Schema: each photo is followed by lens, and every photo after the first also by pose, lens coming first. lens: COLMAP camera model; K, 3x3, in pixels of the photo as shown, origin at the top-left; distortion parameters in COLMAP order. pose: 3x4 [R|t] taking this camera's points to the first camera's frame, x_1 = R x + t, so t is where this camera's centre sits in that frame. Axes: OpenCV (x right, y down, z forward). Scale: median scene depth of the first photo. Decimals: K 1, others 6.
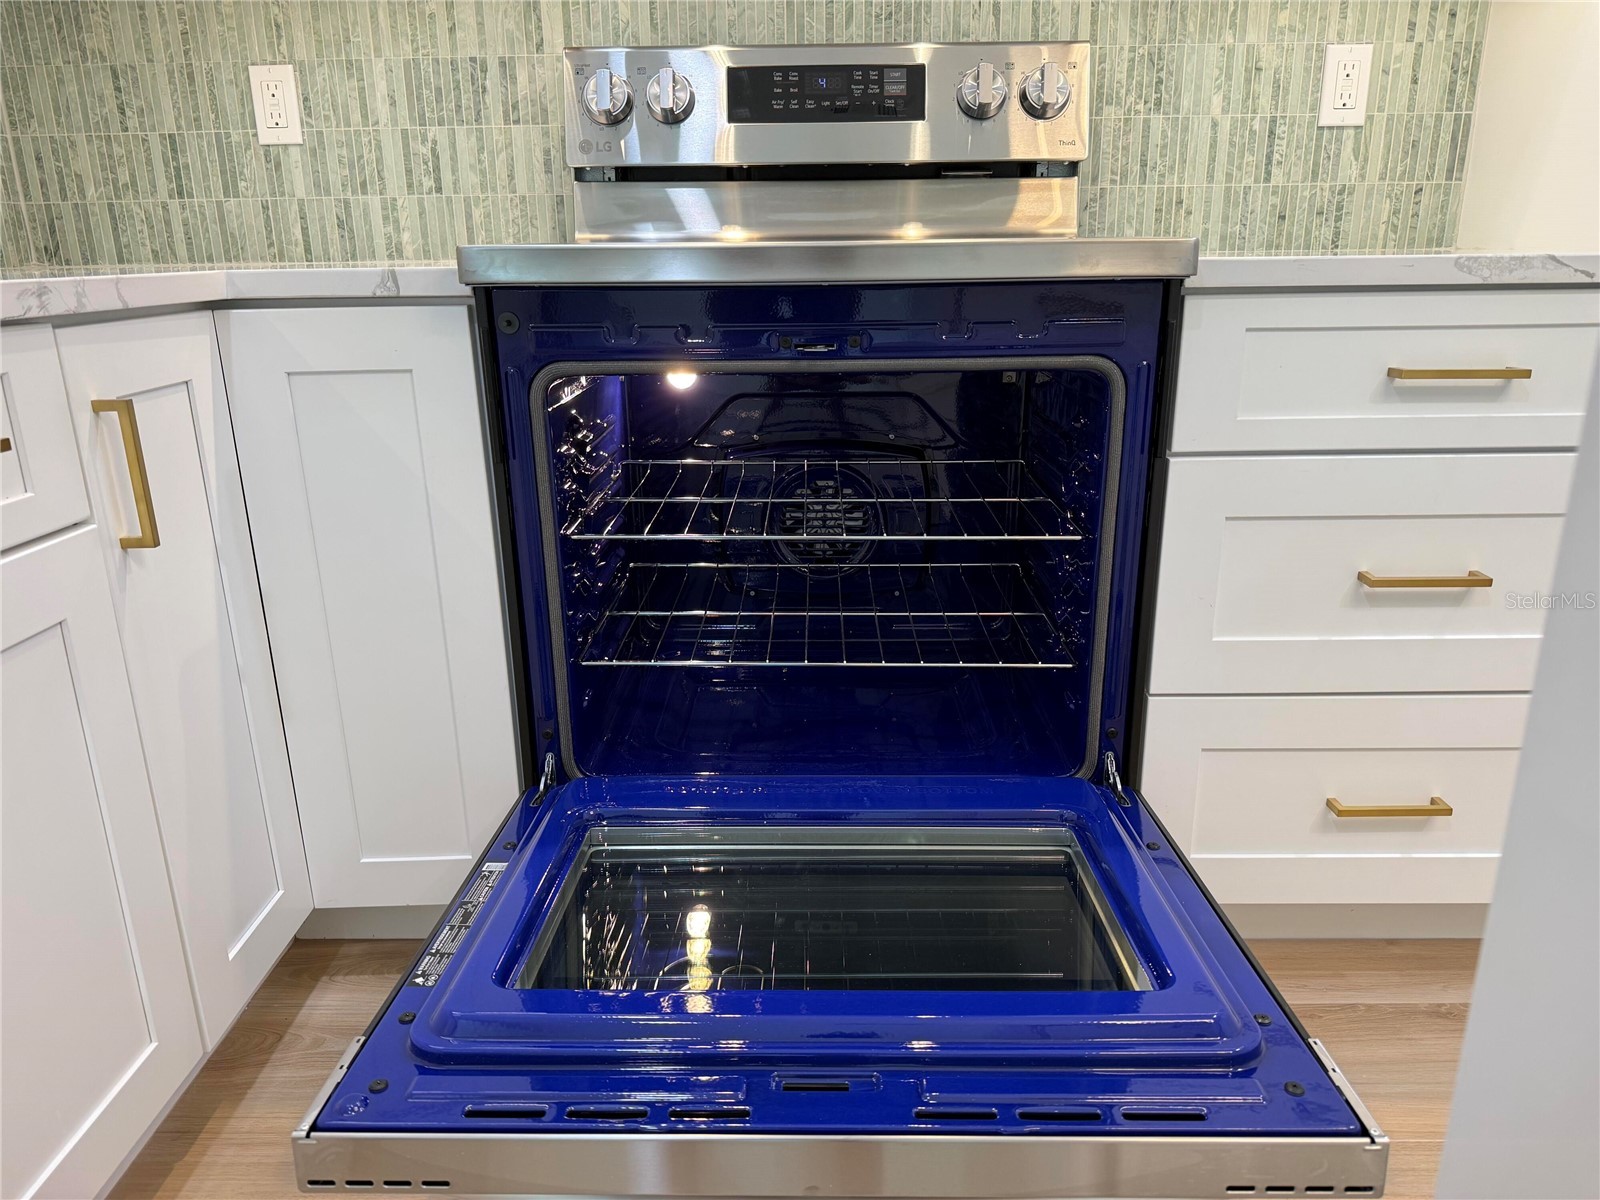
lens RADIAL K [[1129.8, 0, 796.9], [0, 1129.8, 627.8], [0, 0, 1]] dist [0.002345, -0.004188]
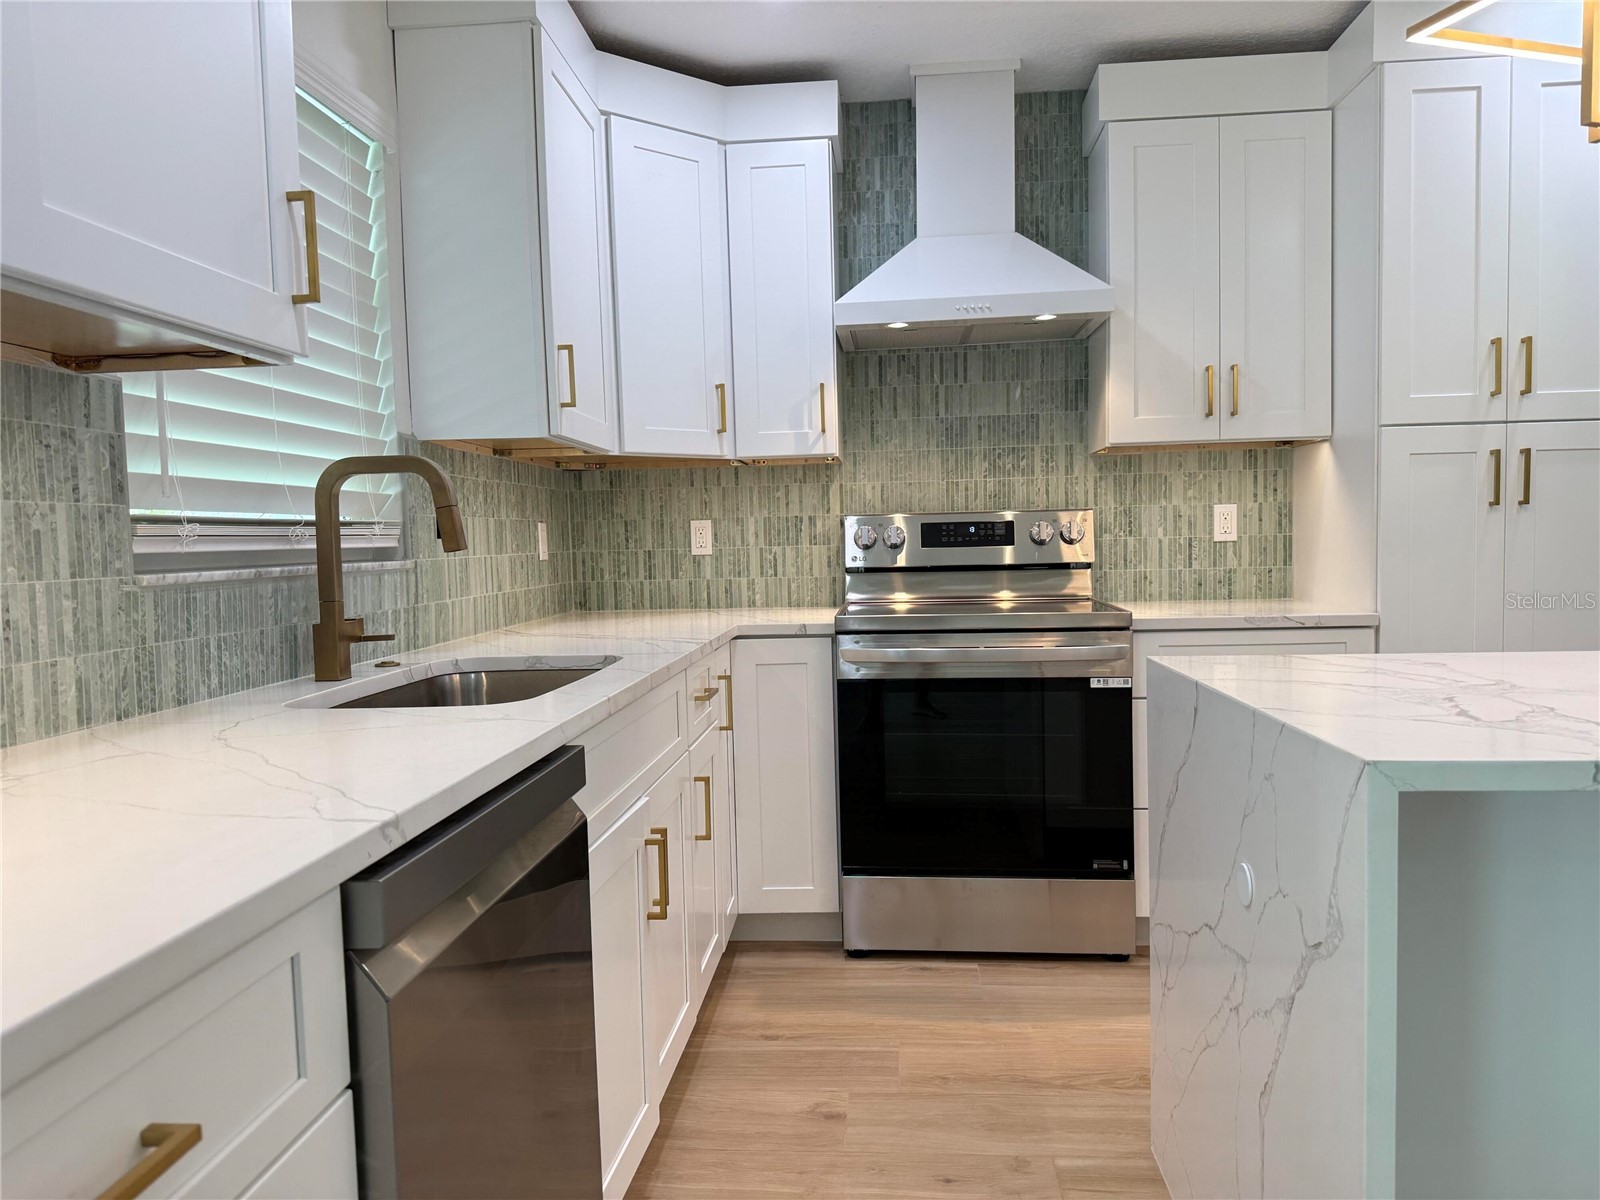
lens RADIAL K [[1129.8, 0, 796.9], [0, 1129.8, 627.8], [0, 0, 1]] dist [0.002345, -0.004188]
pose [[0.996738, -0.003083, -0.080648, -0.114358], [-0.015982, 0.971941, -0.234680, 0.188386], [0.079108, 0.235204, 0.968721, -0.972100]]
